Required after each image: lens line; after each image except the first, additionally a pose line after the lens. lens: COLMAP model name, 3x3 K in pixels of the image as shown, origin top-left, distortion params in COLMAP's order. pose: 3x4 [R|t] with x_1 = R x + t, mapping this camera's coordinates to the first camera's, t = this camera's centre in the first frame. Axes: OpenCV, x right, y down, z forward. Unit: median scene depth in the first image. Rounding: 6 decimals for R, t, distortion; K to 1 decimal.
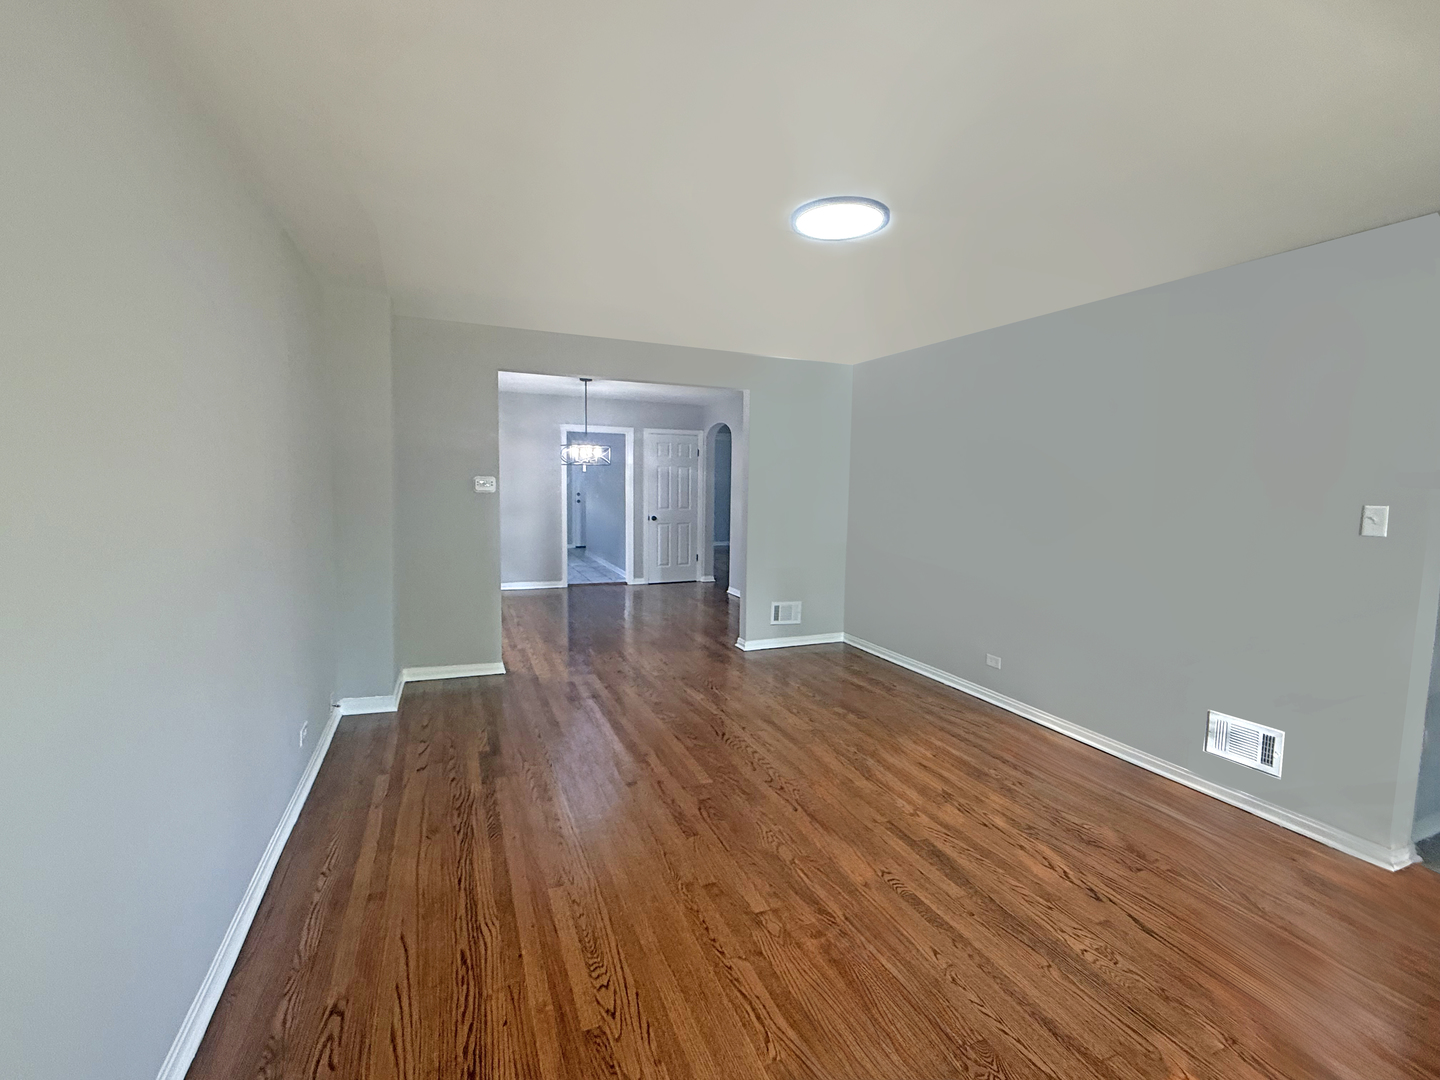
lens RADIAL K [[656.4, 0, 717.2], [0, 656.4, 541.6], [0, 0, 1]] dist [-0.000896, 0.000293]
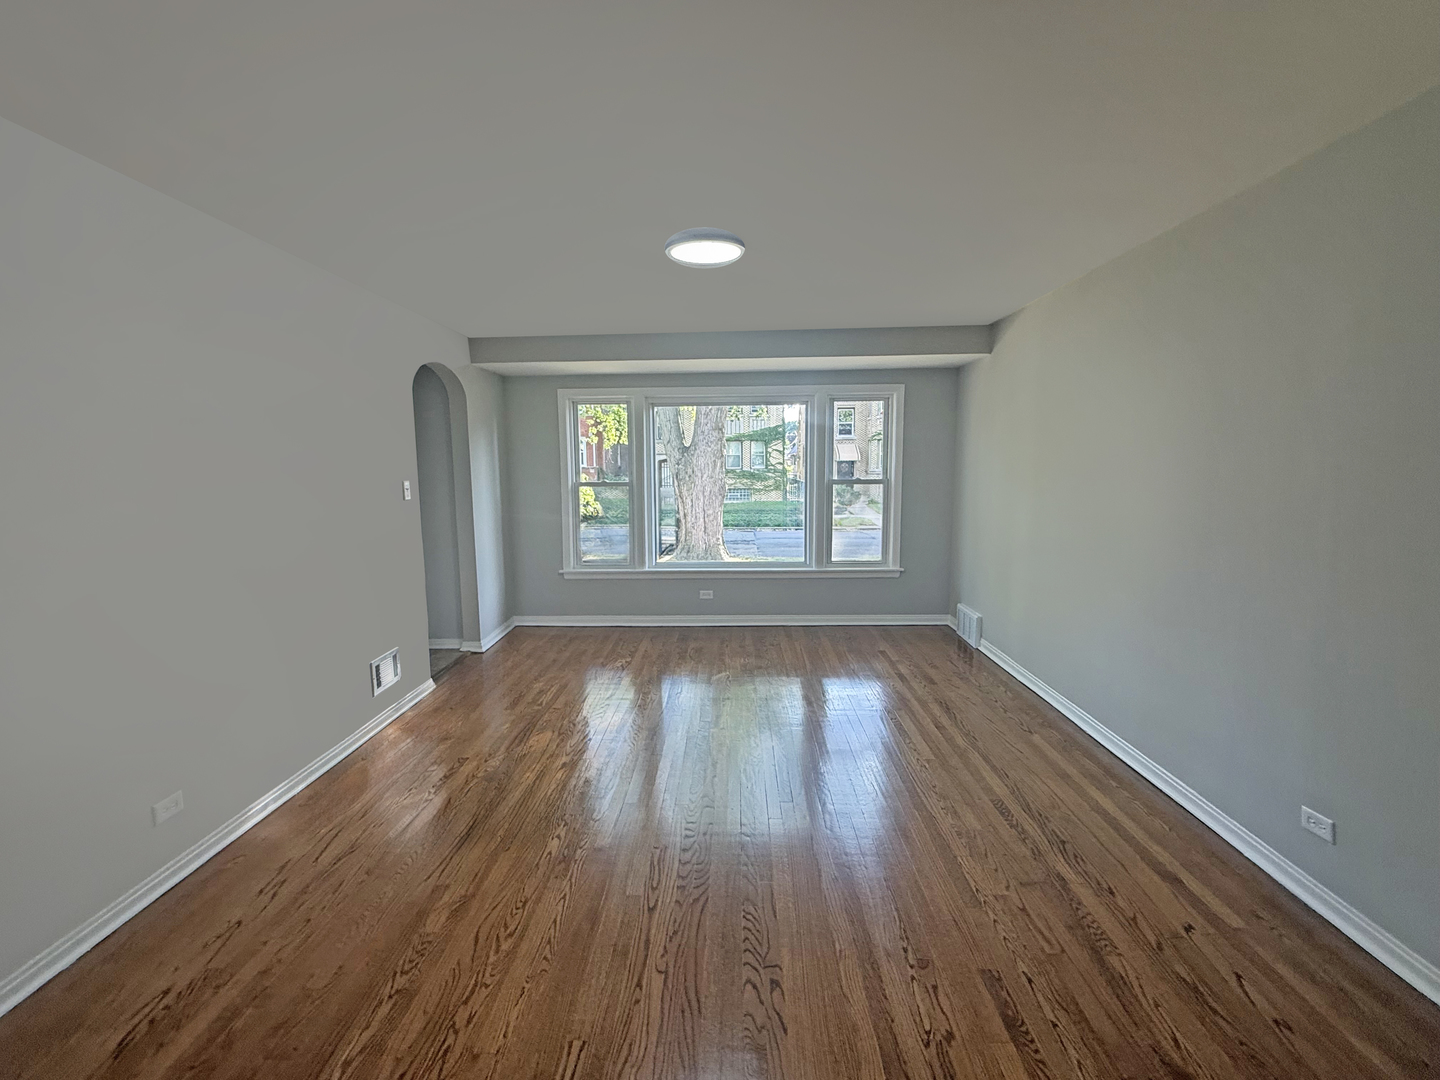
lens RADIAL K [[656.4, 0, 718.9], [0, 656.4, 539.8], [0, 0, 1]] dist [-0.000896, 0.000293]
pose [[-0.913603, -0.056978, 0.402595, -0.096156], [0.033047, 0.976453, 0.213186, -0.064770], [-0.405262, 0.208072, -0.890207, 0.605980]]
